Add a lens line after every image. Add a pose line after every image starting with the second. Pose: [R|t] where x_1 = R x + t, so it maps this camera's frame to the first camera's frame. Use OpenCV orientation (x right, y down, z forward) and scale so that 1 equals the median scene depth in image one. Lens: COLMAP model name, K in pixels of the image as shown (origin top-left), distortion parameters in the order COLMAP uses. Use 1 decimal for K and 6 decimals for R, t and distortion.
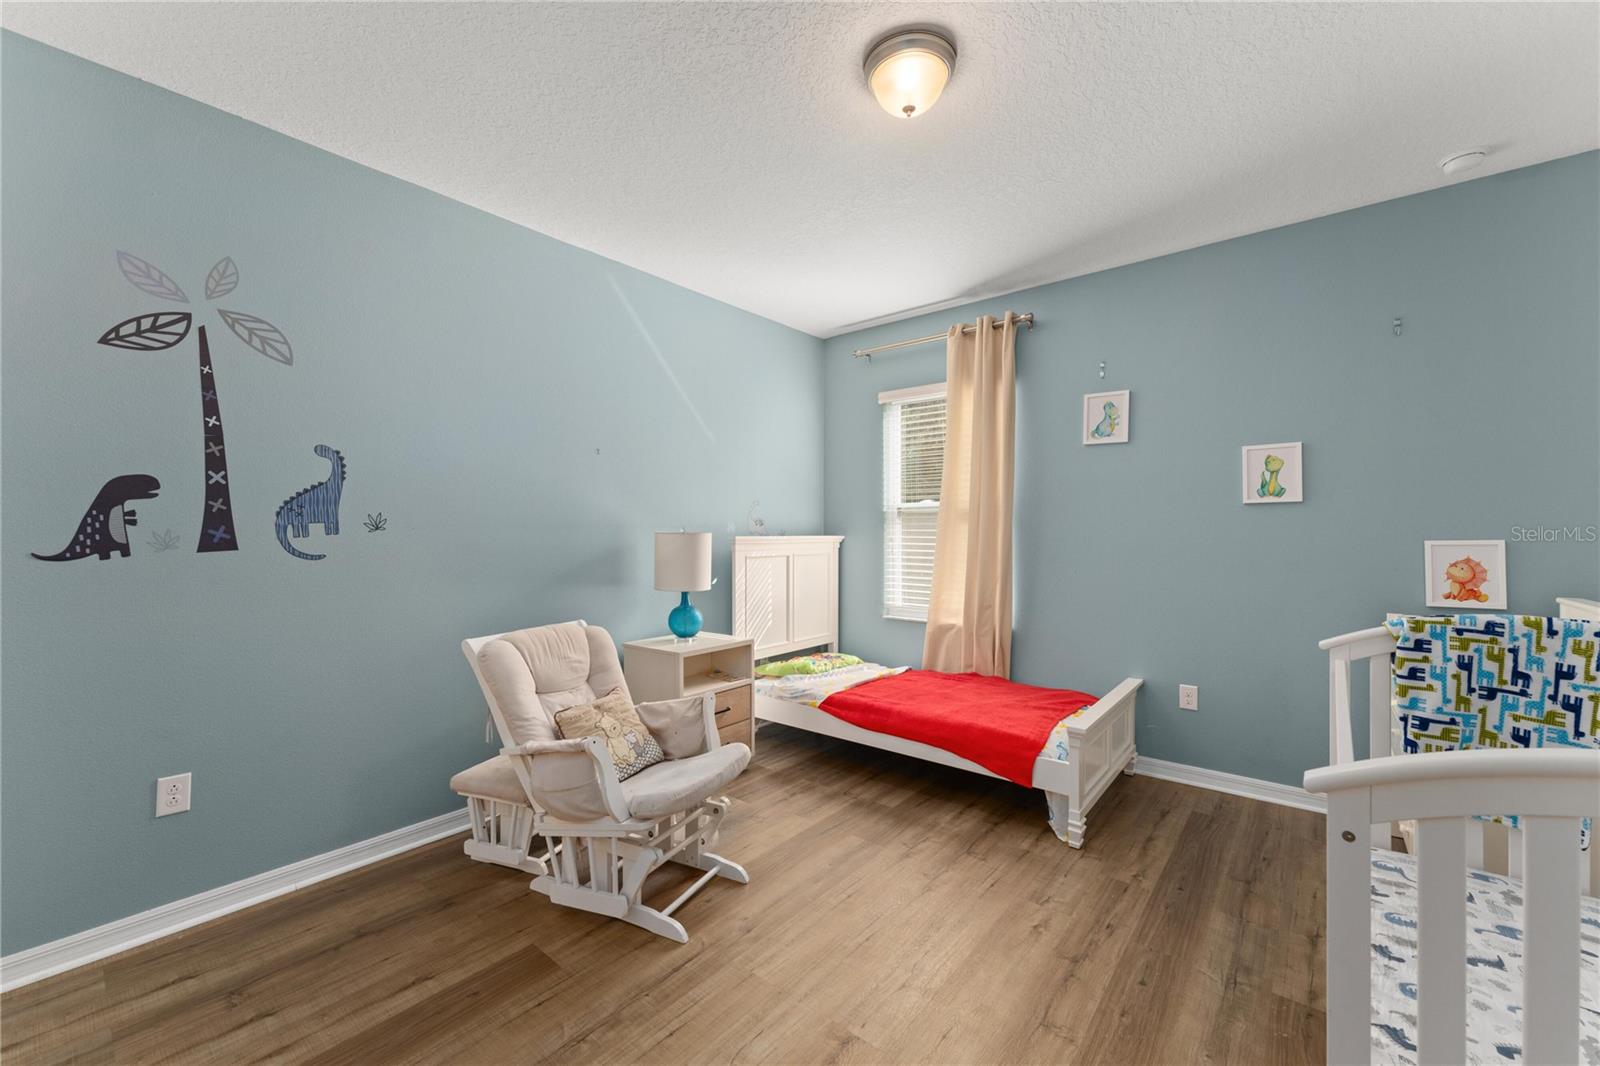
lens RADIAL K [[630.9, 0, 787.8], [0, 630.9, 534.6], [0, 0, 1]] dist [-0.004366, -0.000531]
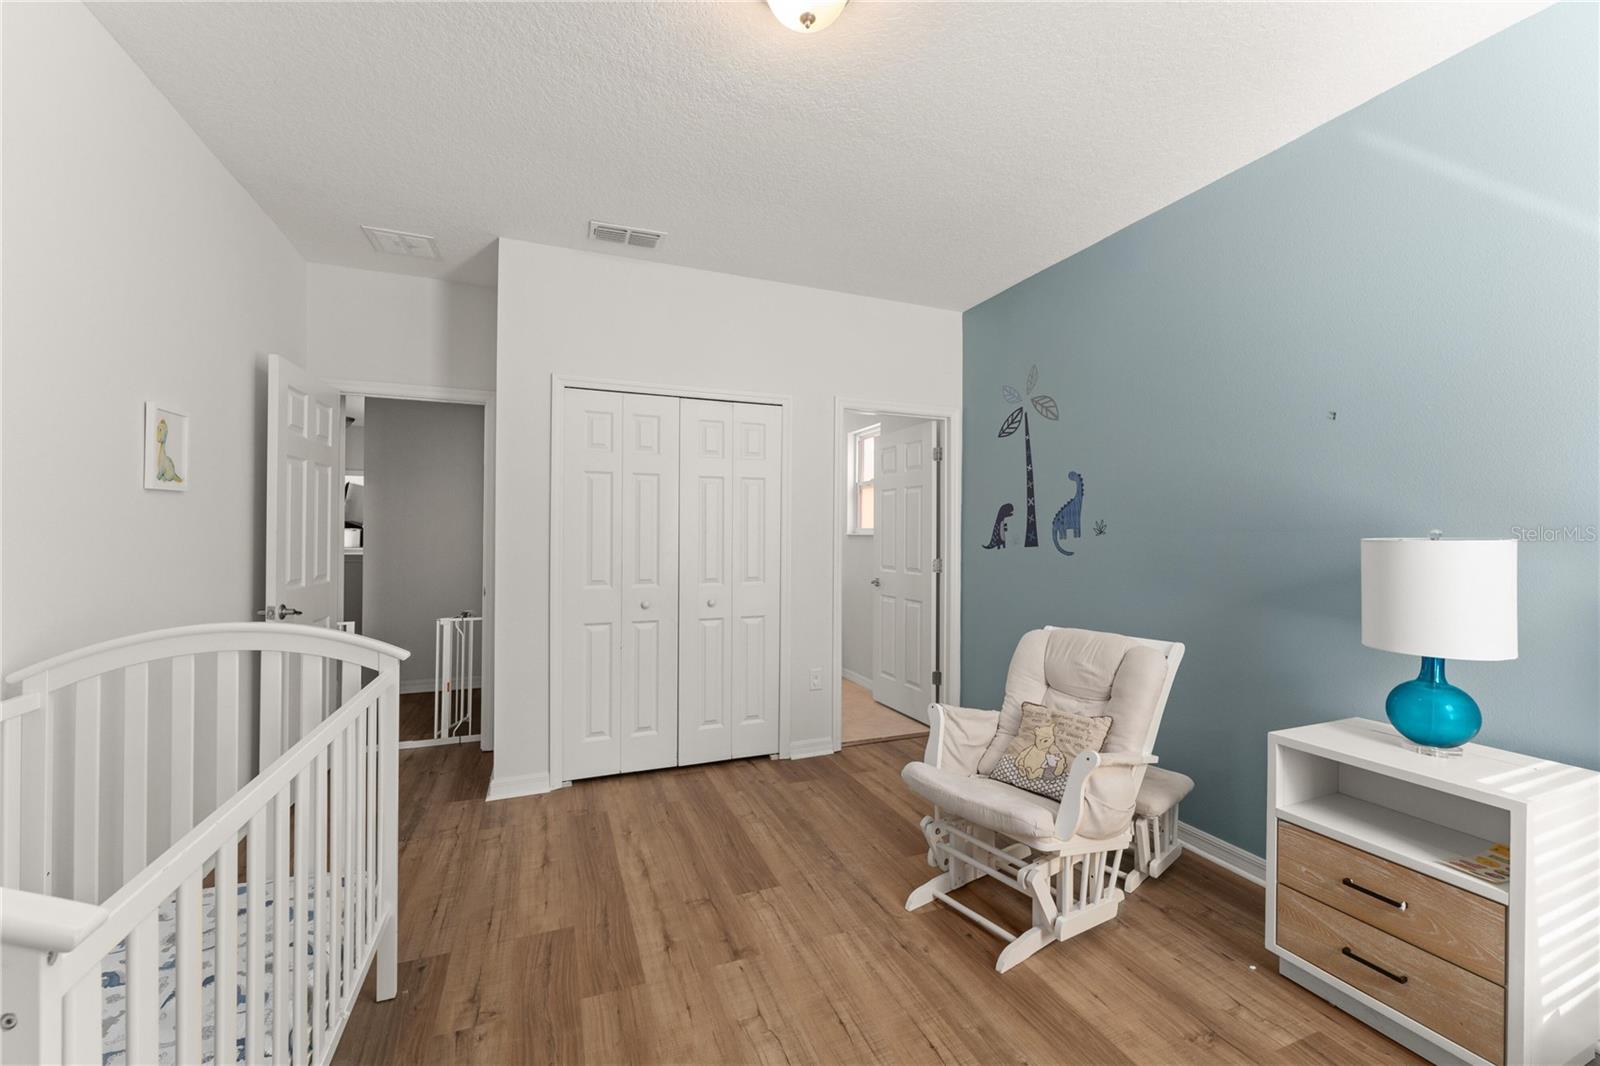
lens RADIAL K [[630.9, 0, 799.2], [0, 630.9, 530.0], [0, 0, 1]] dist [-0.004366, -0.000531]
pose [[-0.459808, -0.006258, -0.887996, 0.822144], [-0.008463, 0.999961, -0.002665, -0.008131], [0.887978, 0.006290, -0.459843, 1.217539]]
